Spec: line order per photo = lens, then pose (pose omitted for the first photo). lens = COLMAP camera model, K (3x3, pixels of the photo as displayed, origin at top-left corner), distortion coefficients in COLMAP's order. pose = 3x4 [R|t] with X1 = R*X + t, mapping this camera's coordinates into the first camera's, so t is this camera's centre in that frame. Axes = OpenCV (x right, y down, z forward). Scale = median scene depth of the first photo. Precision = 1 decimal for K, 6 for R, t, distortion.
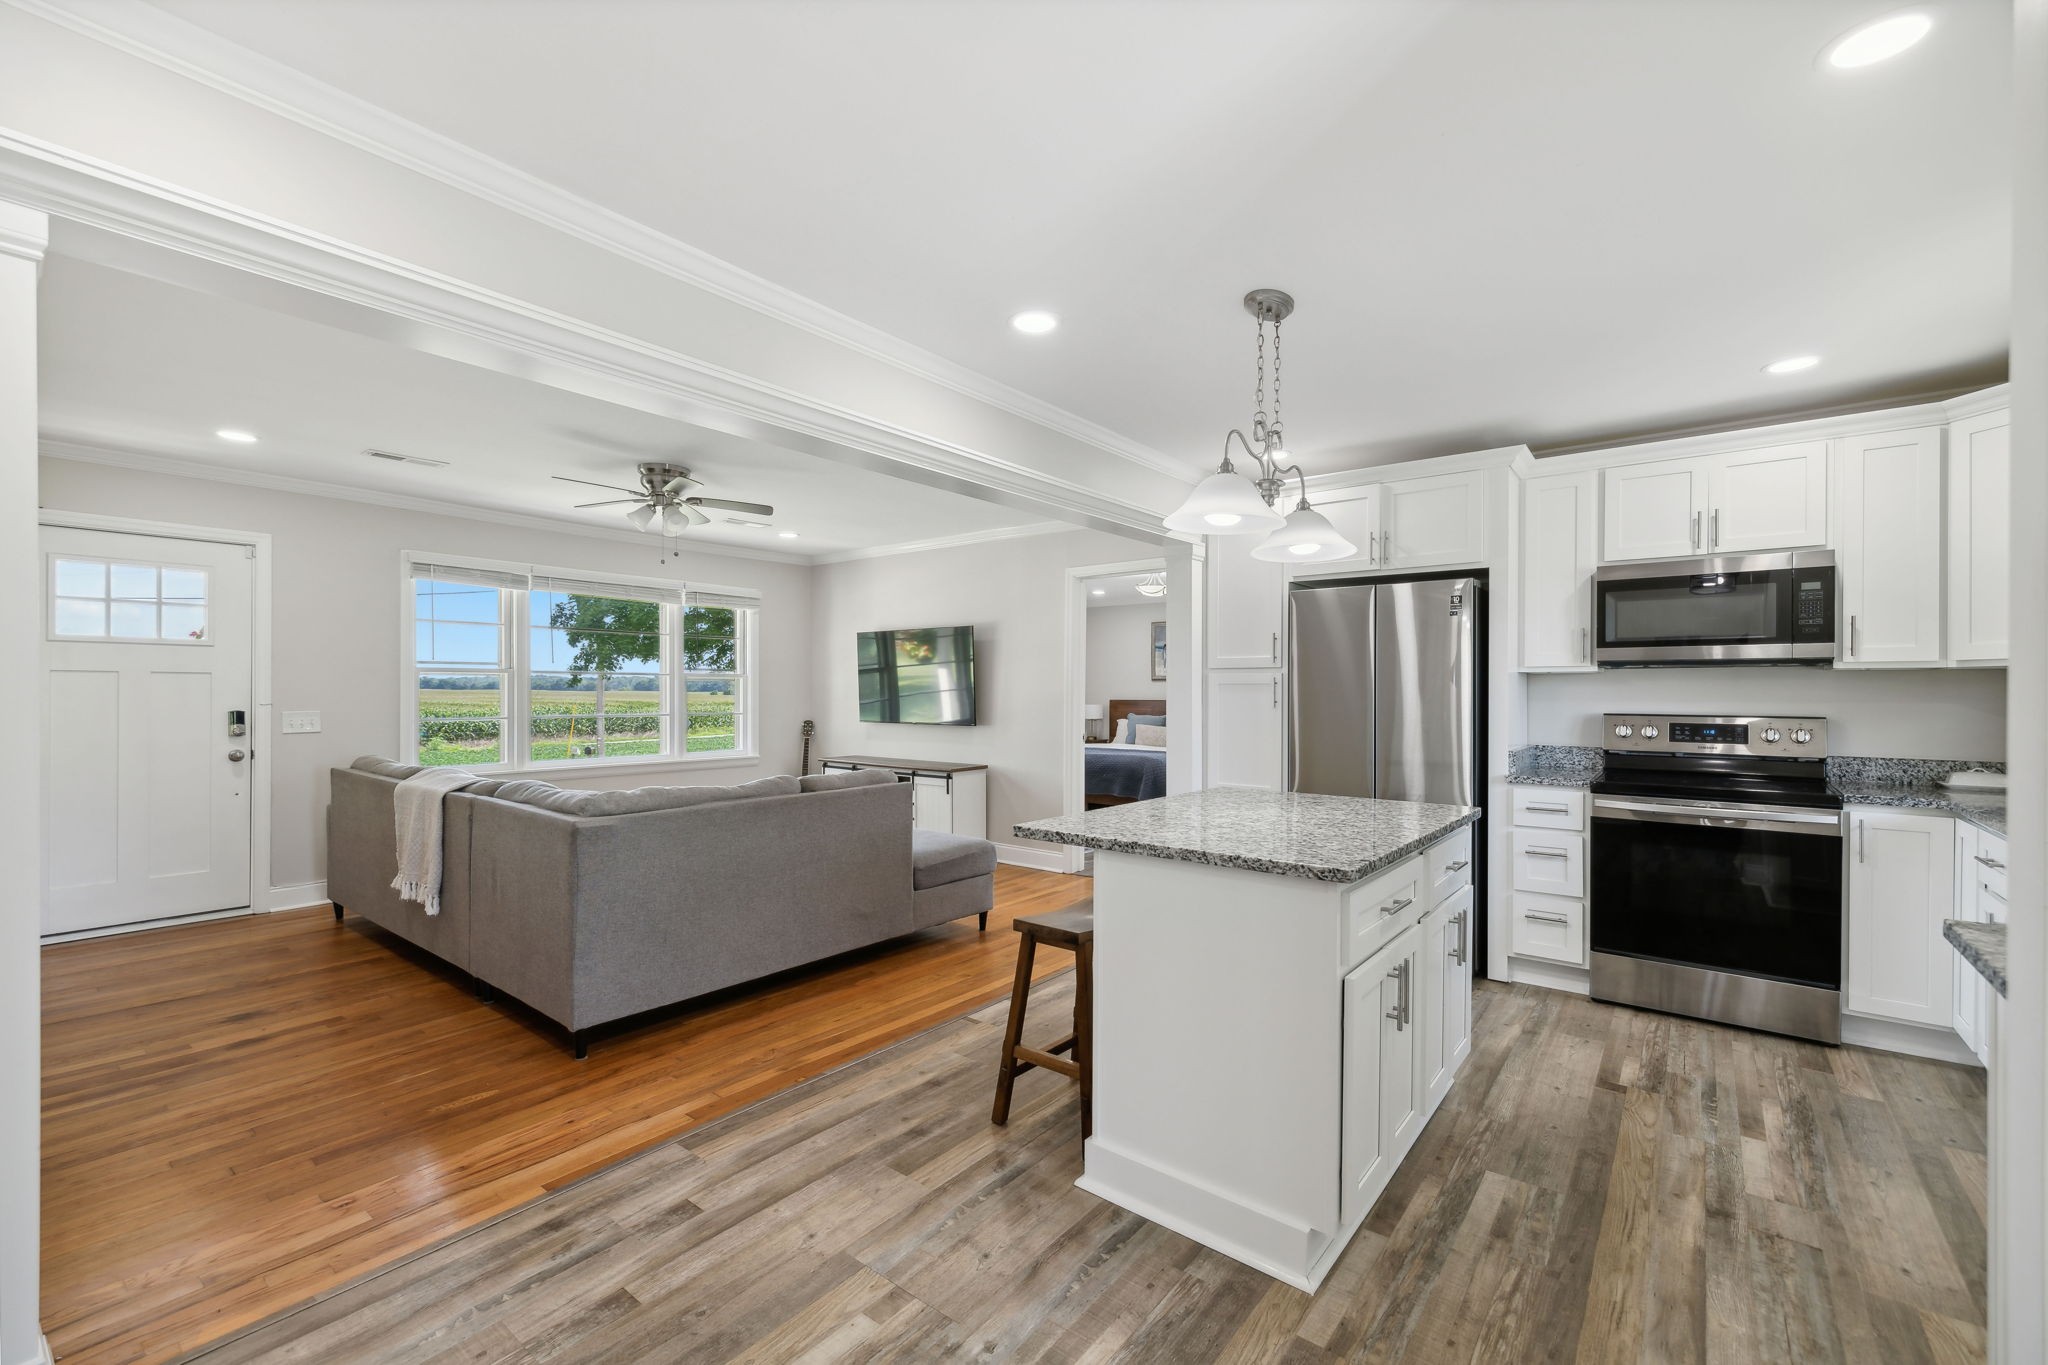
lens RADIAL K [[862.2, 0, 1020.2], [0, 862.2, 696.4], [0, 0, 1]] dist [0.002290, -0.000203]
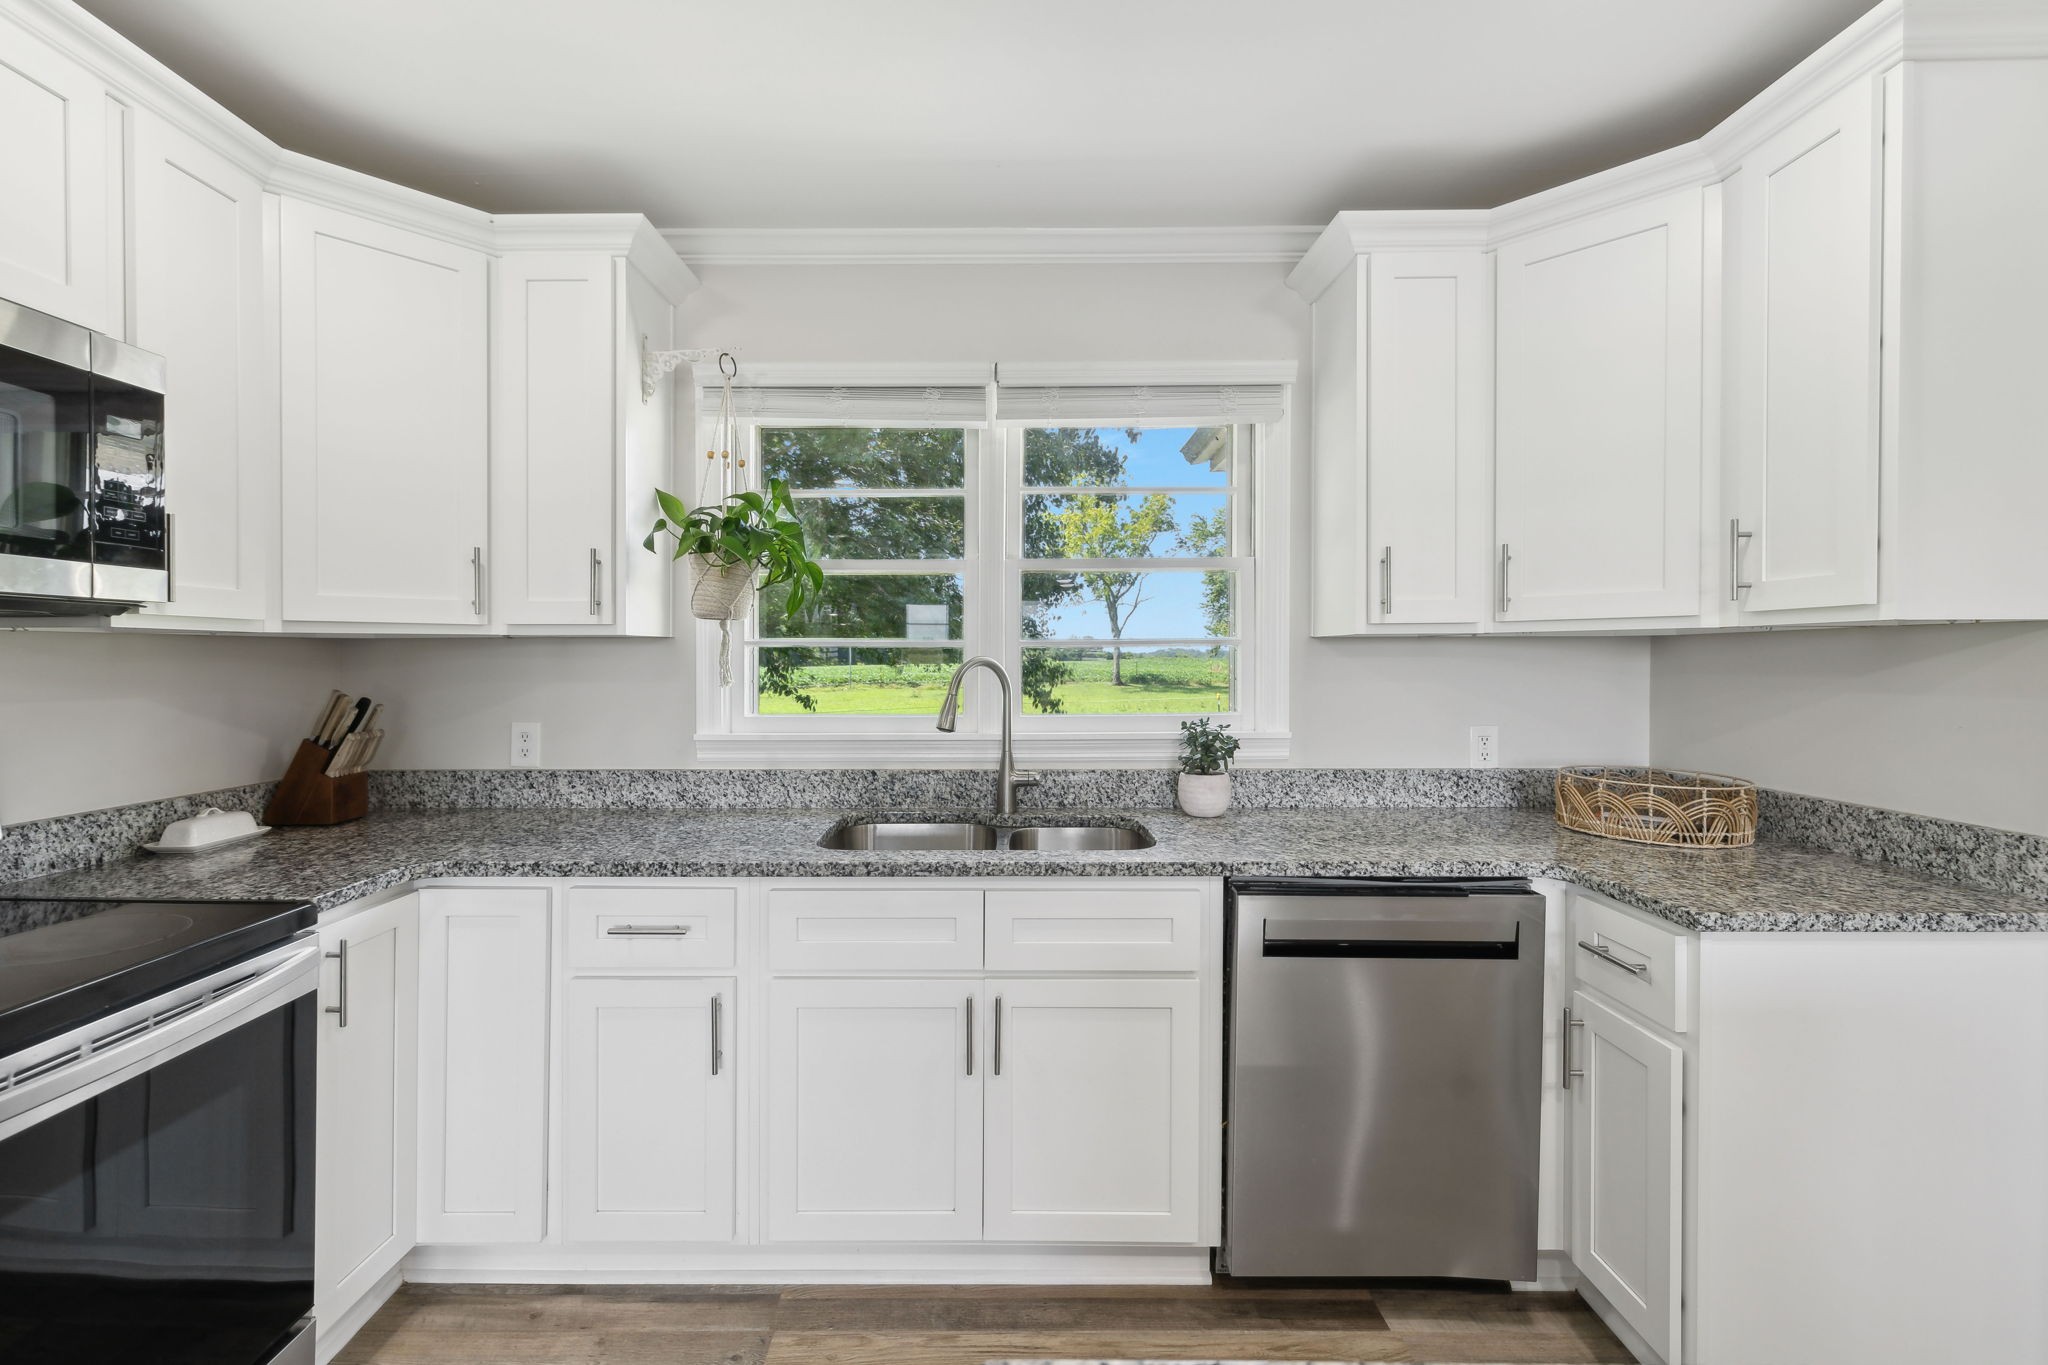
lens RADIAL K [[878.0, 0, 1001.2], [0, 878.0, 659.1], [0, 0, 1]] dist [0.000379, 0.000117]
pose [[-0.617932, -0.005022, 0.786216, 0.382447], [0.002818, 0.999959, 0.008603, -0.022303], [-0.786227, 0.007532, -0.617892, 1.103891]]
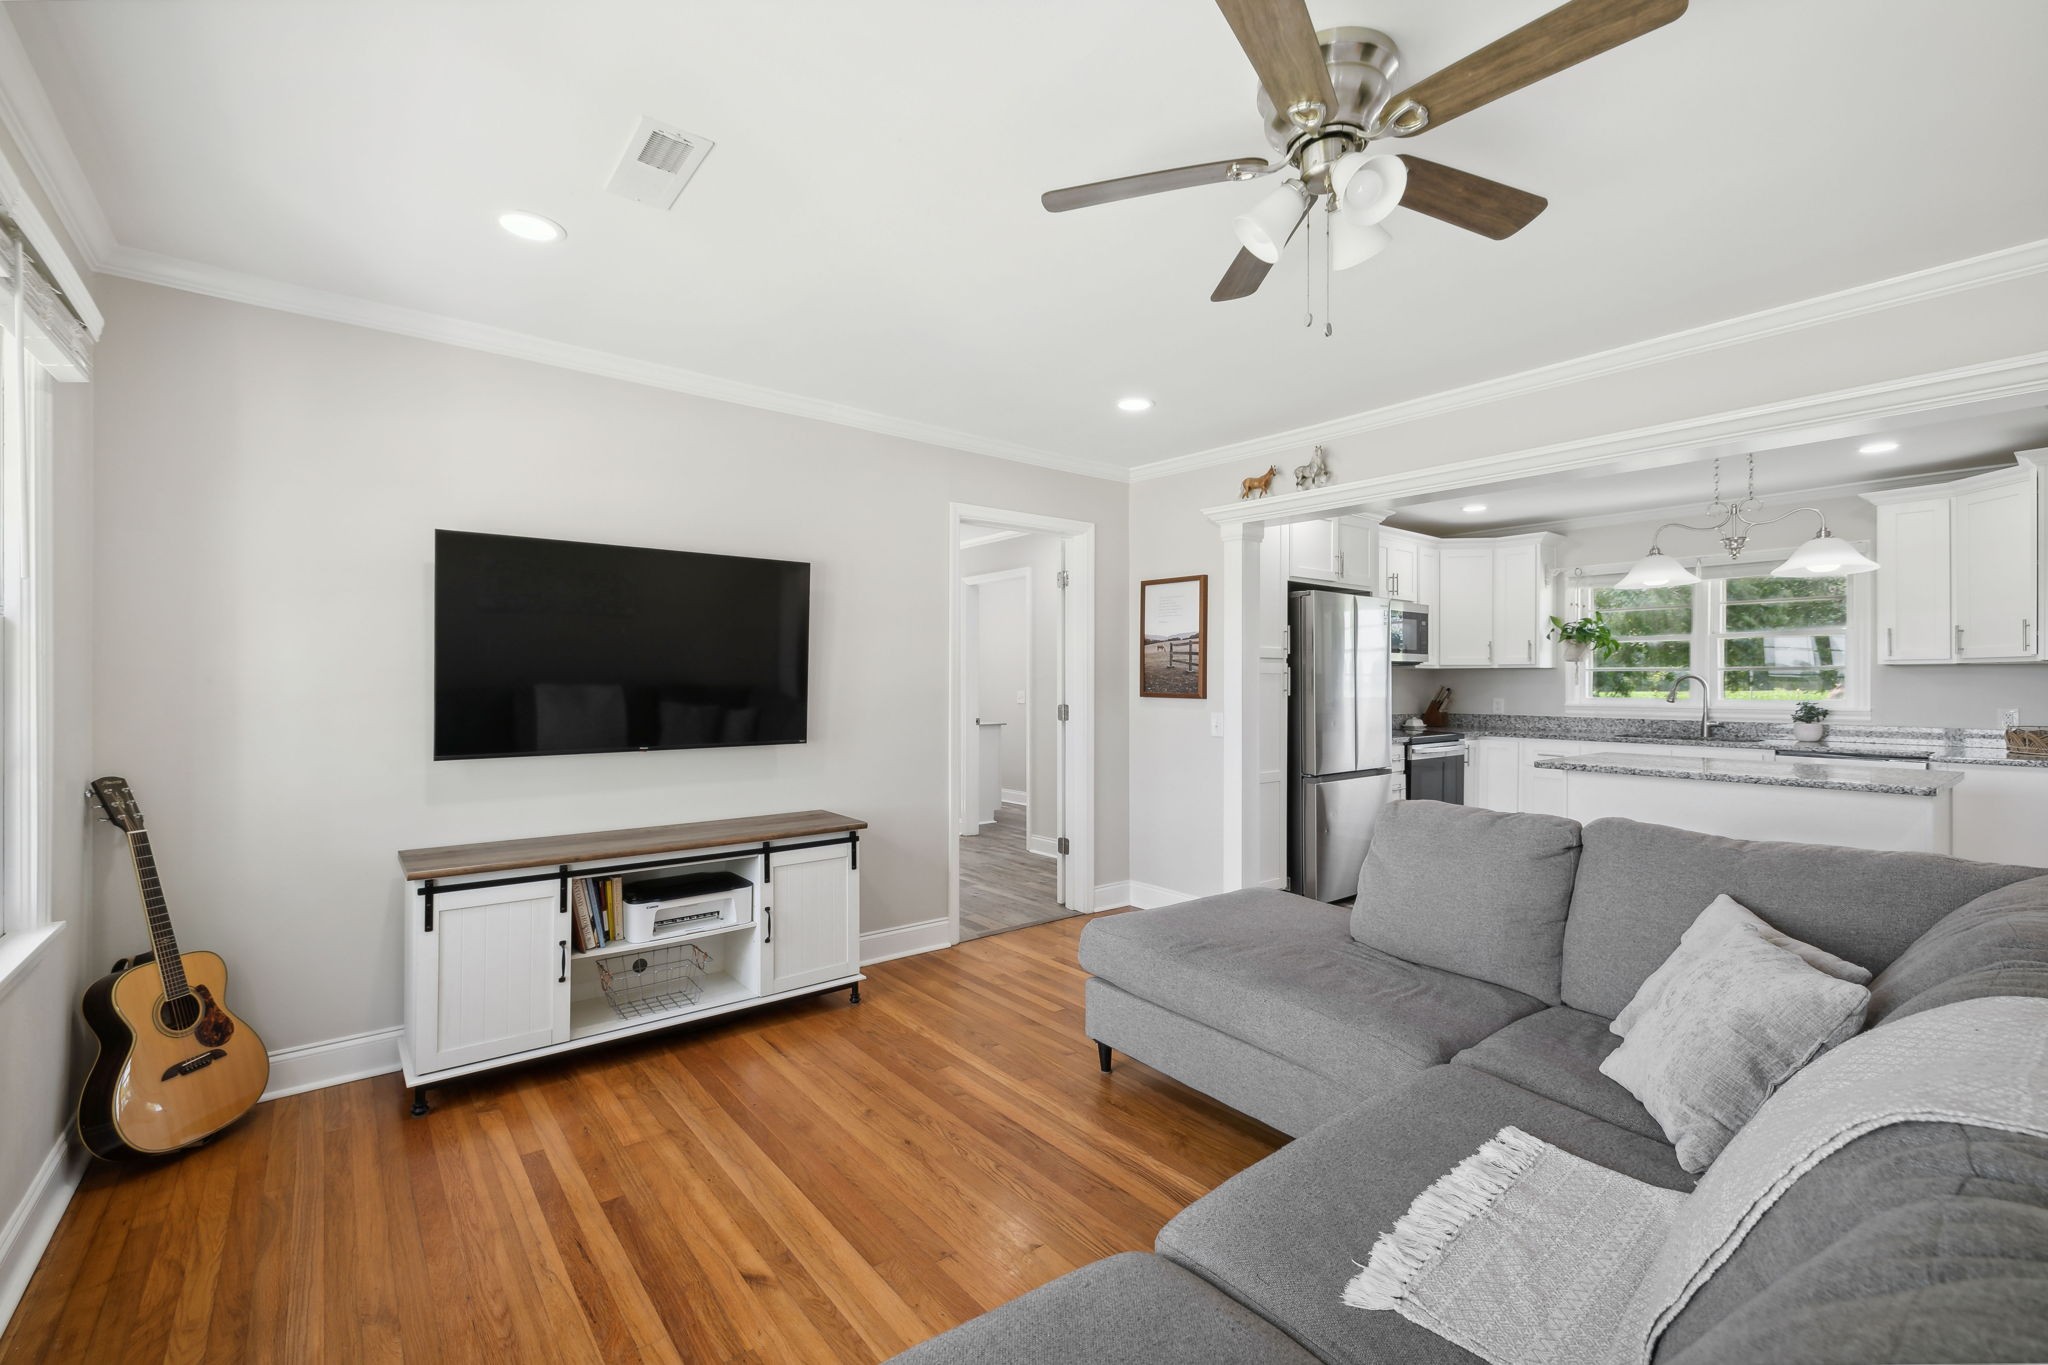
lens RADIAL K [[878.0, 0, 1012.4], [0, 878.0, 679.1], [0, 0, 1]] dist [0.000379, 0.000117]
pose [[0.220208, -0.001938, 0.975451, -1.320531], [0.003633, 0.999993, 0.001166, -0.015375], [-0.975446, 0.003287, 0.220214, 1.715421]]
